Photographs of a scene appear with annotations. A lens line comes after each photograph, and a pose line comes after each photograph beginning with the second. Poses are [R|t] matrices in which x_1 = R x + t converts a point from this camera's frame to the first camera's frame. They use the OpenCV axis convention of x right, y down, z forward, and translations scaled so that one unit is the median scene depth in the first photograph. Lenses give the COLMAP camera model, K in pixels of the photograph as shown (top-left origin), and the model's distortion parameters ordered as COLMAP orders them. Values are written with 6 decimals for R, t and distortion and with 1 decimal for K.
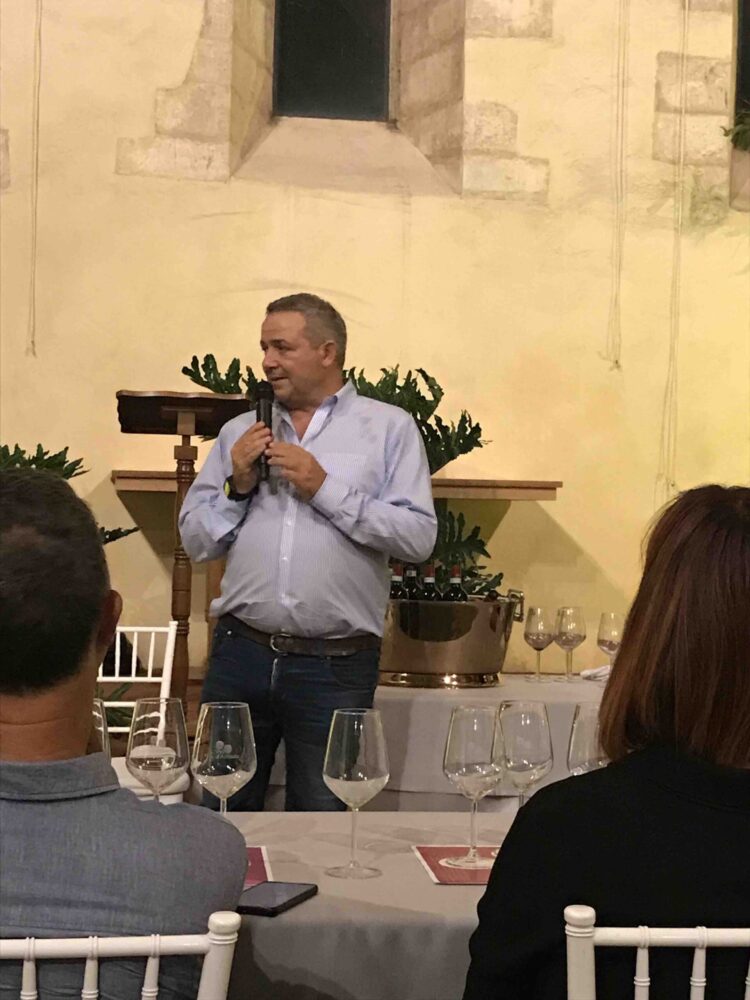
lens RADIAL K [[1894.3, 0, 376.6], [0, 1894.3, 499.8], [0, 0, 1]] dist [0.220112, 0.000000]
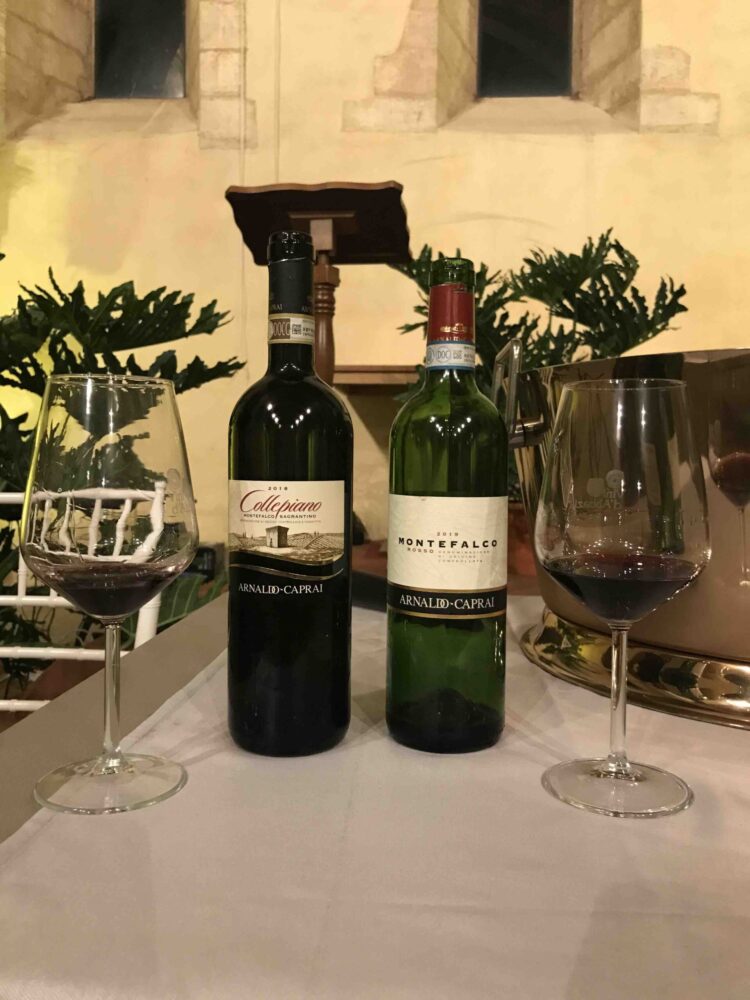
lens RADIAL K [[817.0, 0, 374.0], [0, 817.0, 494.3], [0, 0, 1]] dist [0.001349, 0.013347]
pose [[0.976759, -0.005688, -0.214264, -0.007243], [0.015970, 0.998800, 0.046288, 0.033828], [0.213743, -0.048634, 0.975678, 0.474638]]
